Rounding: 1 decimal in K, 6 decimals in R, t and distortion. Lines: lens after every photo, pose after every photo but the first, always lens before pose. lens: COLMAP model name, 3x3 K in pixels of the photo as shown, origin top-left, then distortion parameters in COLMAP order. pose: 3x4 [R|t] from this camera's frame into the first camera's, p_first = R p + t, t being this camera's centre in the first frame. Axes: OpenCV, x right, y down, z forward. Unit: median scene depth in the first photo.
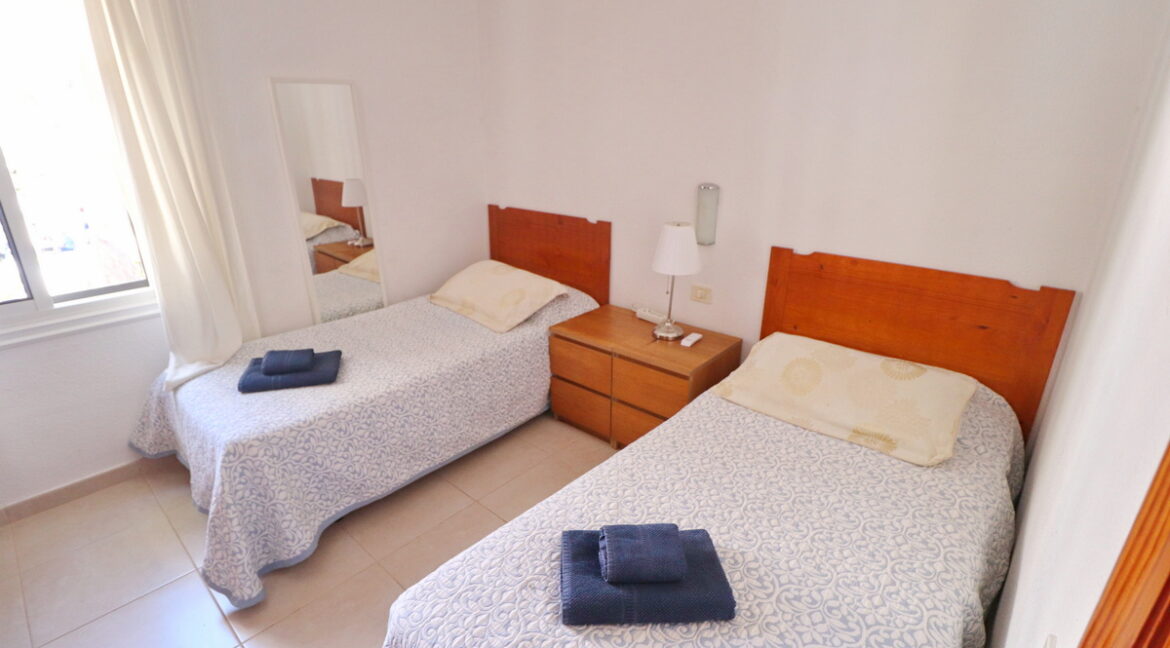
lens RADIAL K [[543.7, 0, 579.1], [0, 543.7, 320.4], [0, 0, 1]] dist [-0.001160, -0.000341]
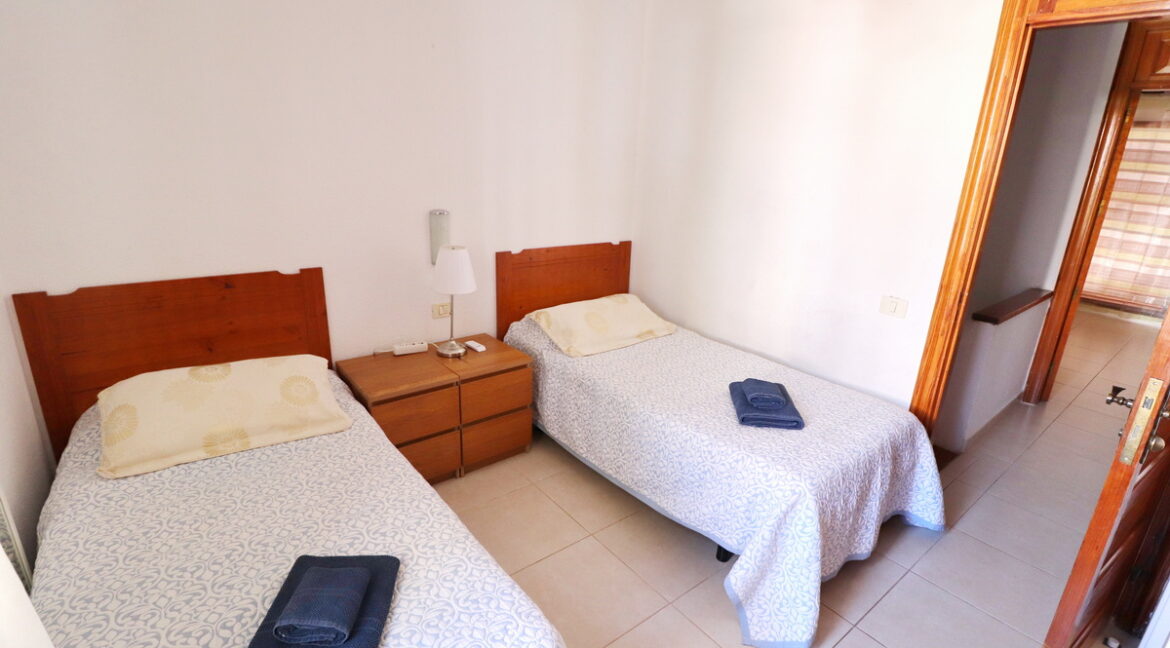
lens RADIAL K [[543.7, 0, 579.1], [0, 543.7, 320.4], [0, 0, 1]] dist [-0.001160, -0.000341]
pose [[0.156240, -0.289202, 0.944432, -0.815581], [0.288536, 0.927830, 0.236385, -0.219523], [-0.944635, 0.235570, 0.228409, 0.523650]]
